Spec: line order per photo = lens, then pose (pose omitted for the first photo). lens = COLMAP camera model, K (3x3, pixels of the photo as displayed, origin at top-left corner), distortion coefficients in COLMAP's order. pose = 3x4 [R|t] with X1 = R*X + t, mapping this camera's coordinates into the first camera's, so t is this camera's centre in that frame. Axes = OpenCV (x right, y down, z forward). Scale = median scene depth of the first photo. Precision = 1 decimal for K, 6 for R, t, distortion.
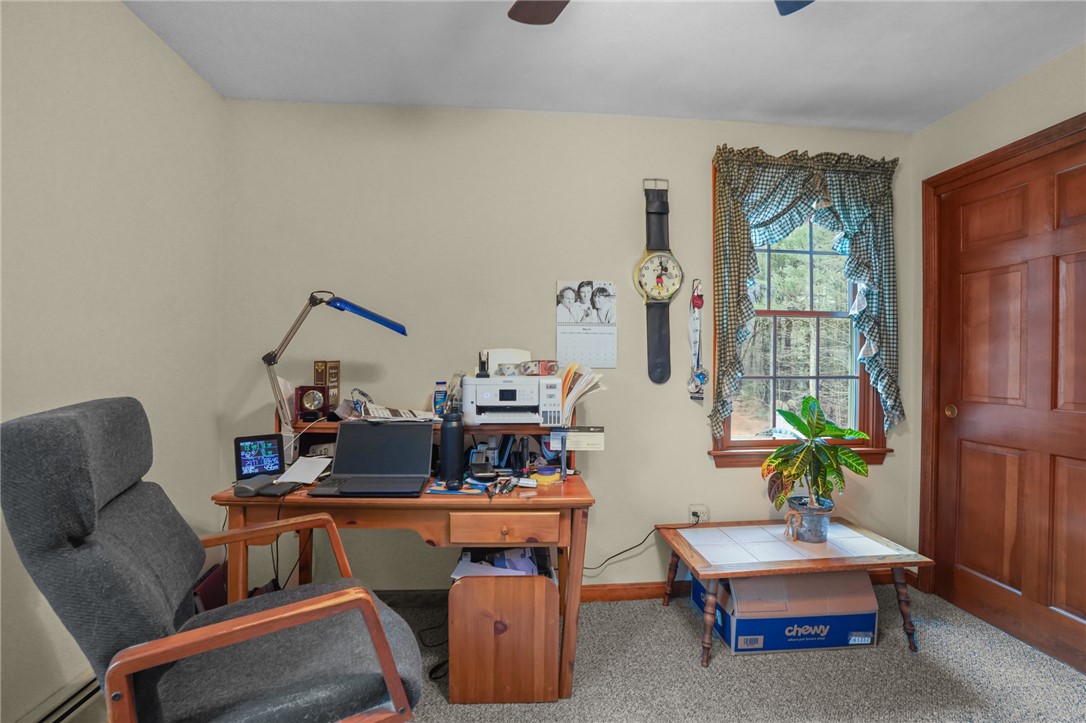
lens RADIAL K [[507.0, 0, 543.0], [0, 507.0, 361.5], [0, 0, 1]] dist [-0.074713, 0.022497]
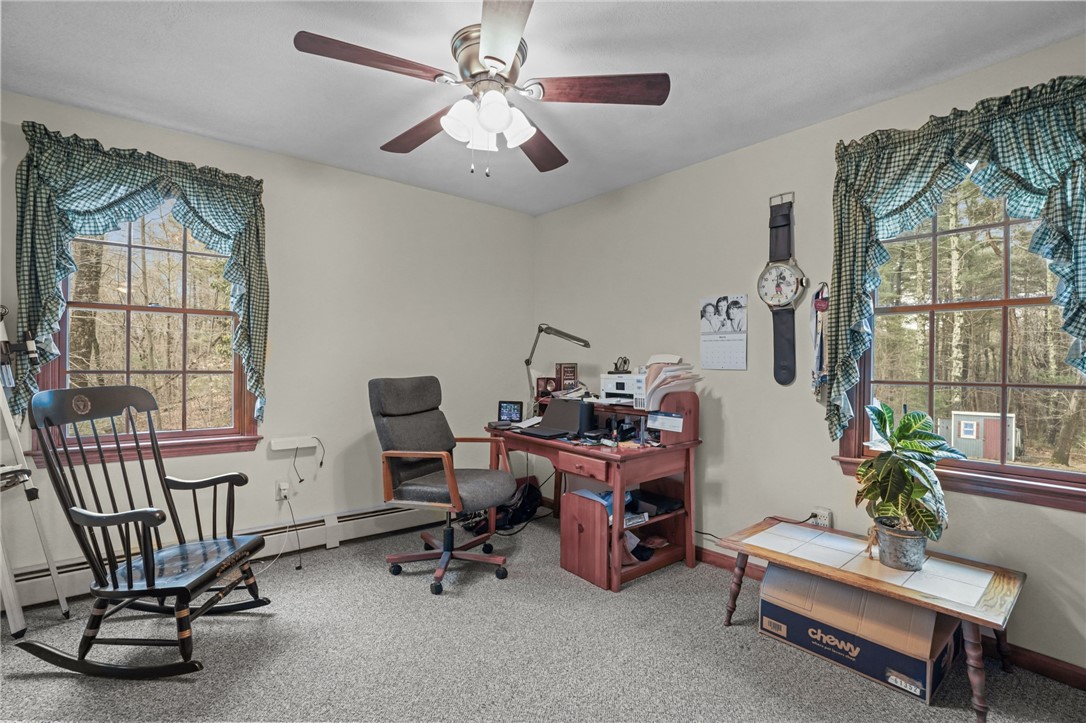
lens RADIAL K [[507.0, 0, 543.0], [0, 507.0, 361.5], [0, 0, 1]] dist [-0.074713, 0.022497]
pose [[0.568588, -0.003231, -0.822616, 0.823263], [-0.006654, 0.999942, -0.008526, 0.006800], [0.822596, 0.010322, 0.568533, -0.020951]]
